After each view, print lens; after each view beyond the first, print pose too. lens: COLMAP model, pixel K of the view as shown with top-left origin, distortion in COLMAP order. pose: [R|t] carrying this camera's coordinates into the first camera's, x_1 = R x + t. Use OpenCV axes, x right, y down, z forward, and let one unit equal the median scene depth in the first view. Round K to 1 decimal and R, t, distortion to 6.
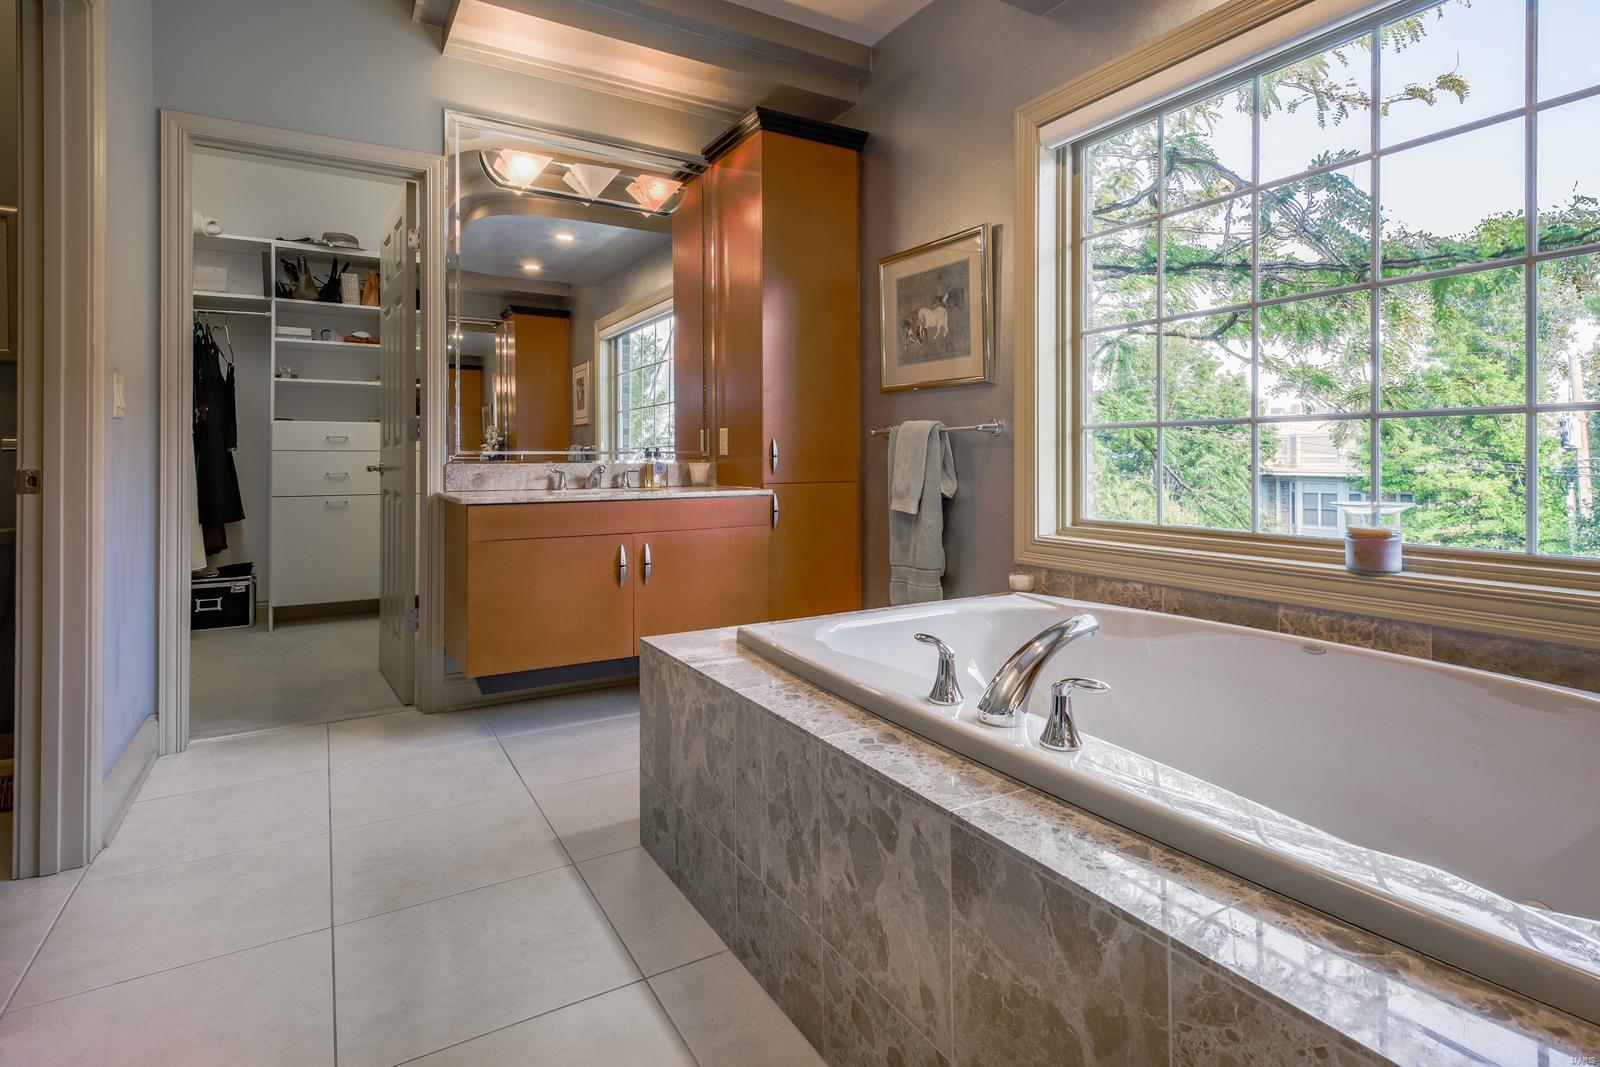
lens RADIAL K [[803.9, 0, 811.1], [0, 803.9, 454.5], [0, 0, 1]] dist [0.012413, 0.003233]
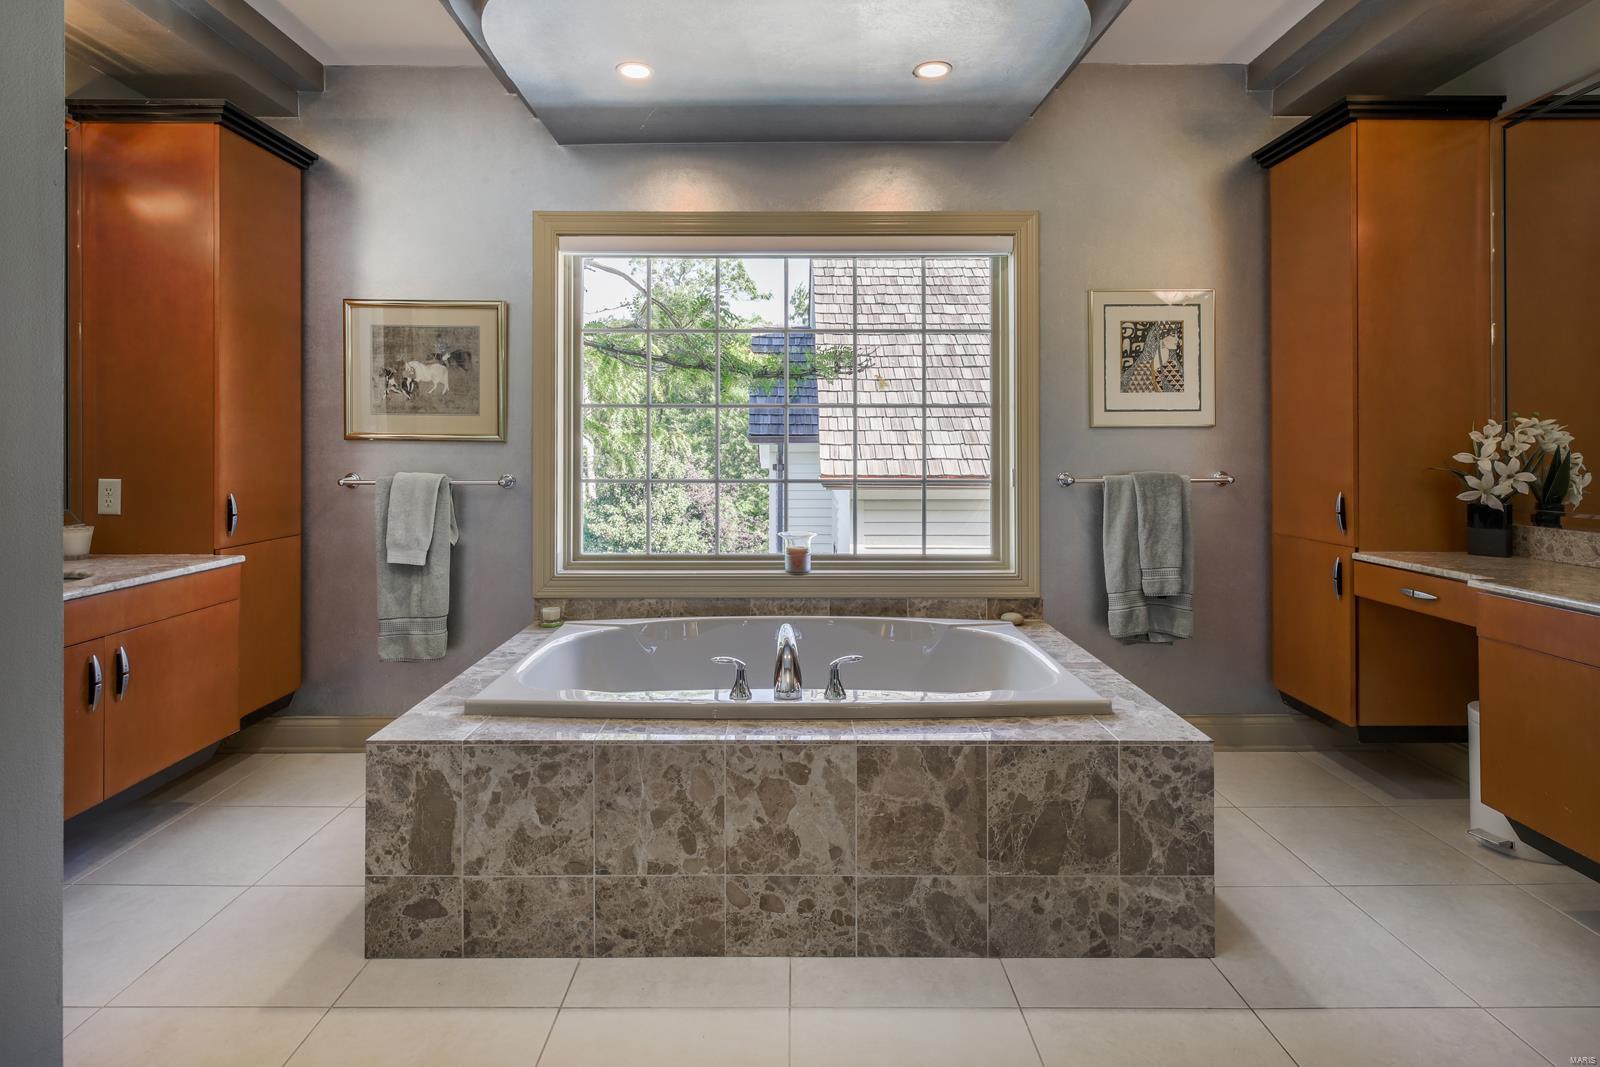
lens RADIAL K [[803.9, 0, 796.4], [0, 803.9, 452.5], [0, 0, 1]] dist [0.012413, 0.003233]
pose [[0.518408, 0.002012, 0.855131, -0.761719], [-0.006381, 0.999978, 0.001515, -0.112301], [-0.855110, -0.006242, 0.518410, 0.085760]]
